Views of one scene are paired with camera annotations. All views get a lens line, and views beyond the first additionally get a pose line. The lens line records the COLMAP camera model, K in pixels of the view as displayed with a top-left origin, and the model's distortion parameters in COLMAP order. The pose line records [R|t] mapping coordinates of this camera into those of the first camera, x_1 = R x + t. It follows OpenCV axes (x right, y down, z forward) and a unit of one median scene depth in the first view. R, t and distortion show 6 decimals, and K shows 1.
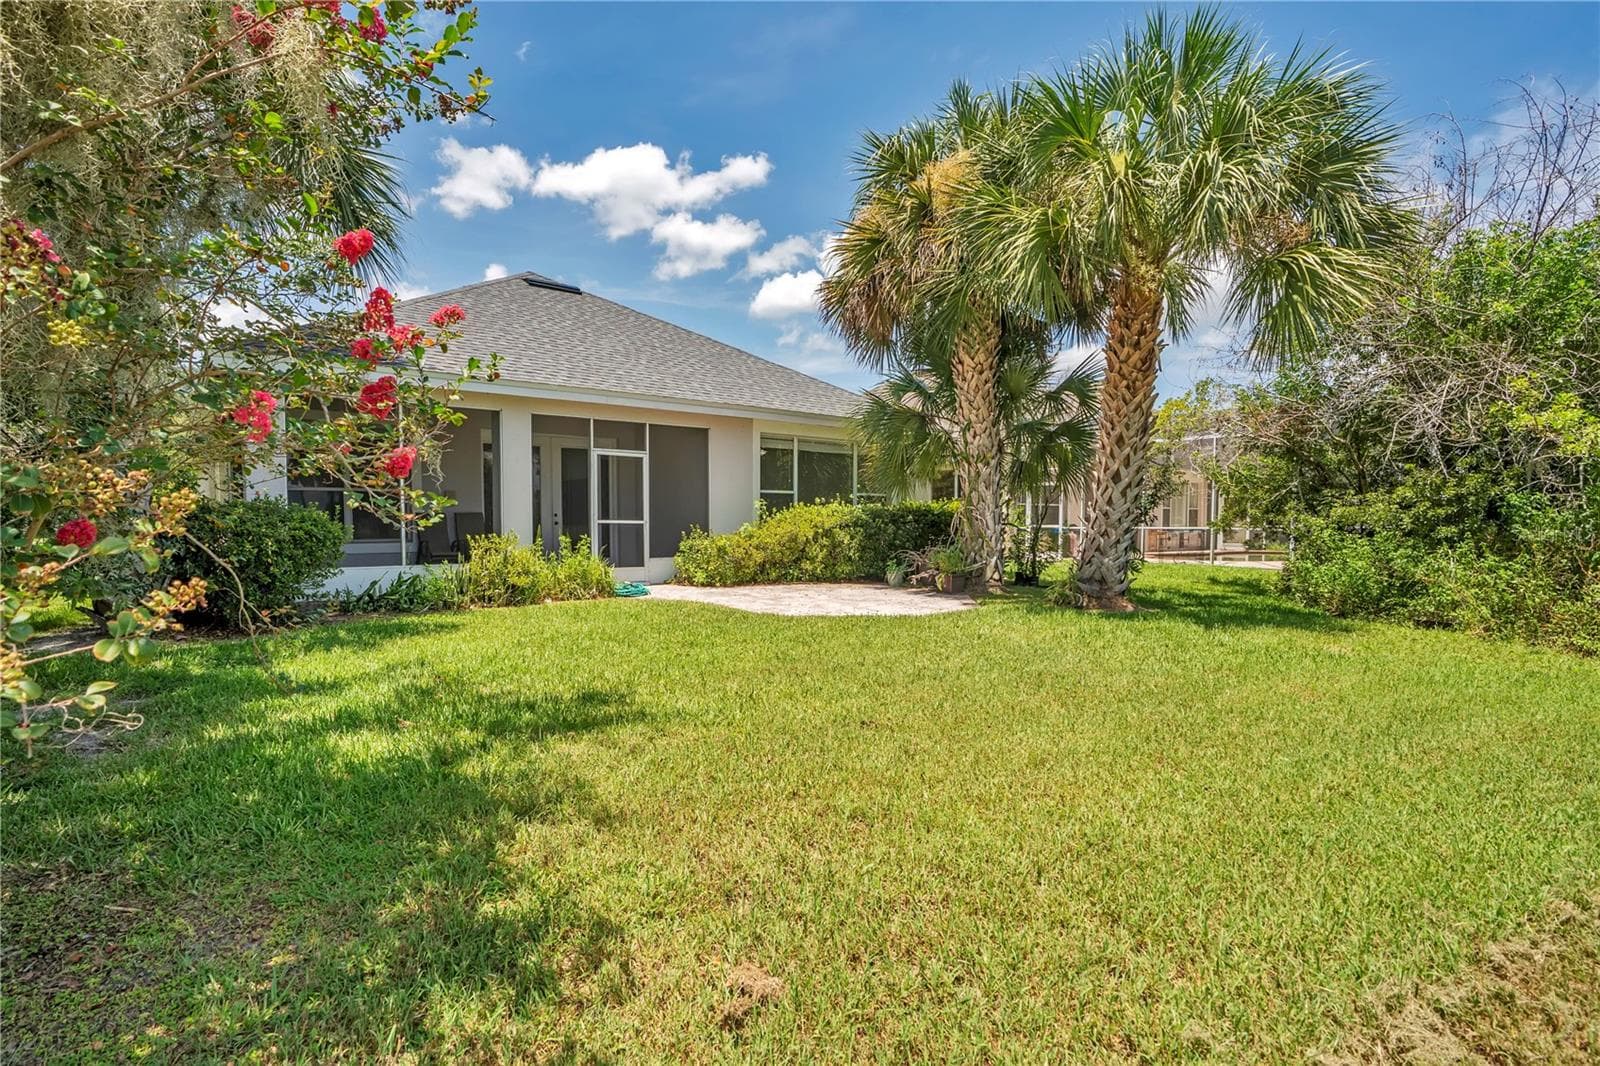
lens RADIAL K [[809.8, 0, 800.0], [0, 809.8, 533.0], [0, 0, 1]] dist [0.000375, -0.000117]
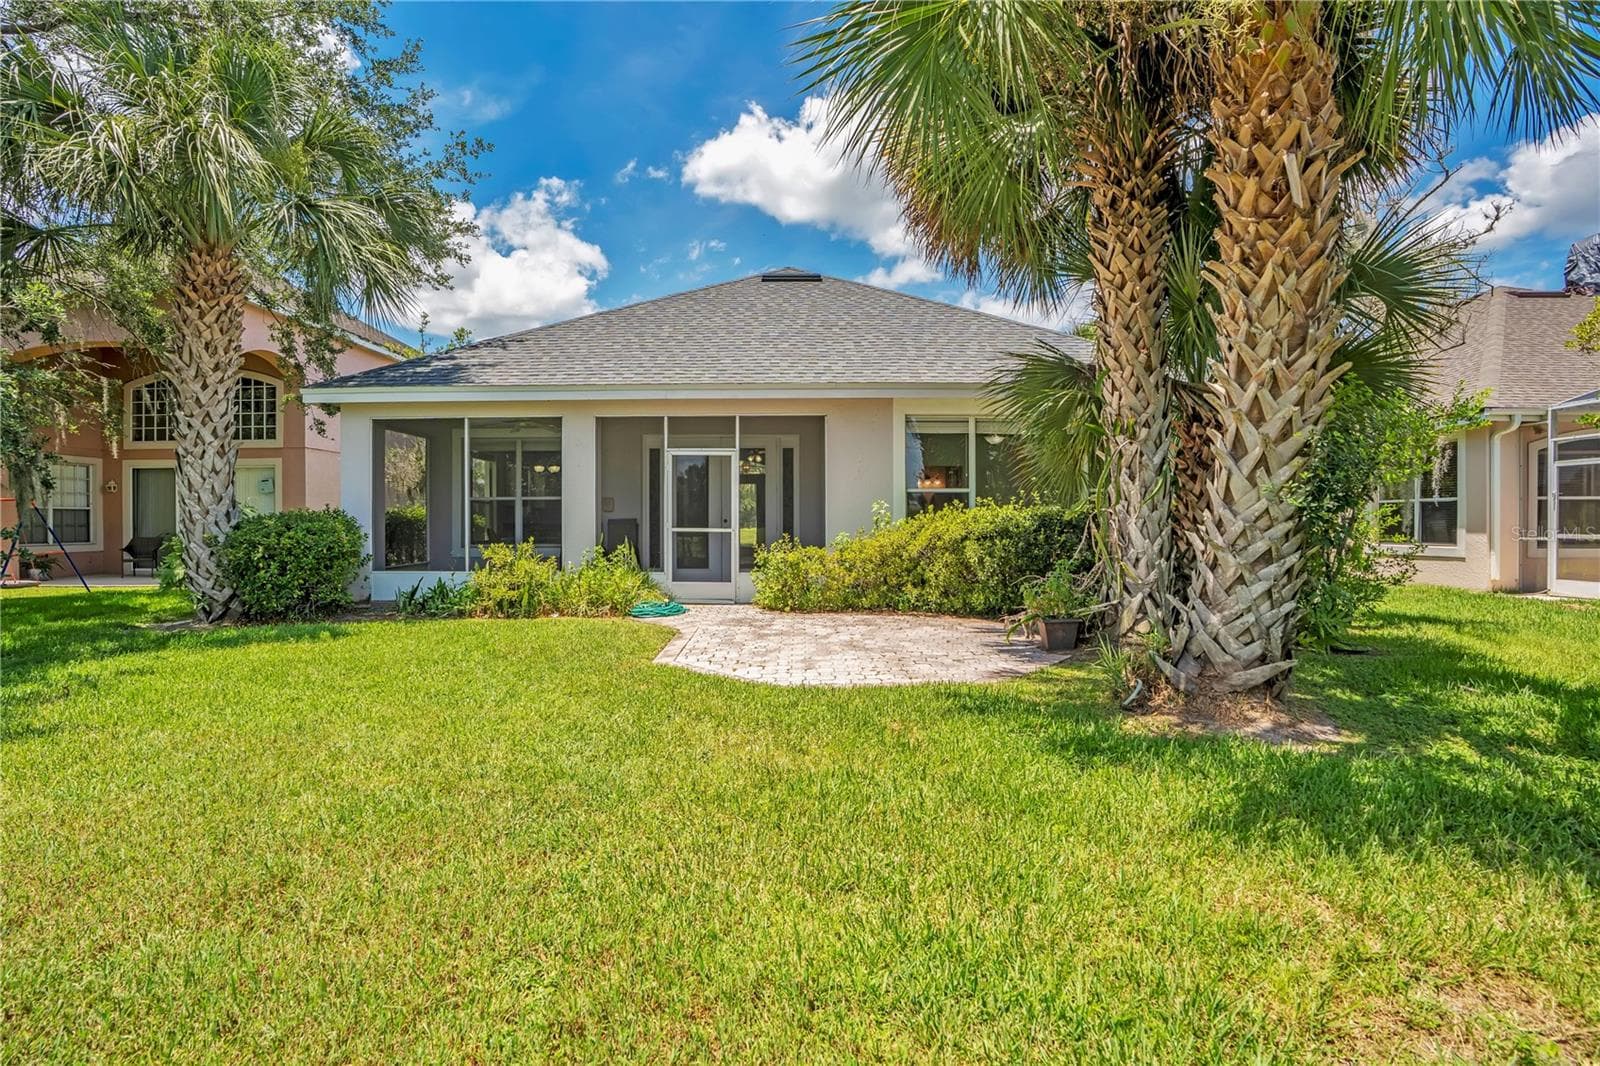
lens RADIAL K [[809.8, 0, 800.0], [0, 809.8, 533.0], [0, 0, 1]] dist [0.000375, -0.000117]
pose [[0.764958, 0.009236, -0.644013, 0.442307], [-0.009671, 0.999949, 0.002854, -0.014038], [0.644007, 0.004045, 0.765009, 0.401465]]
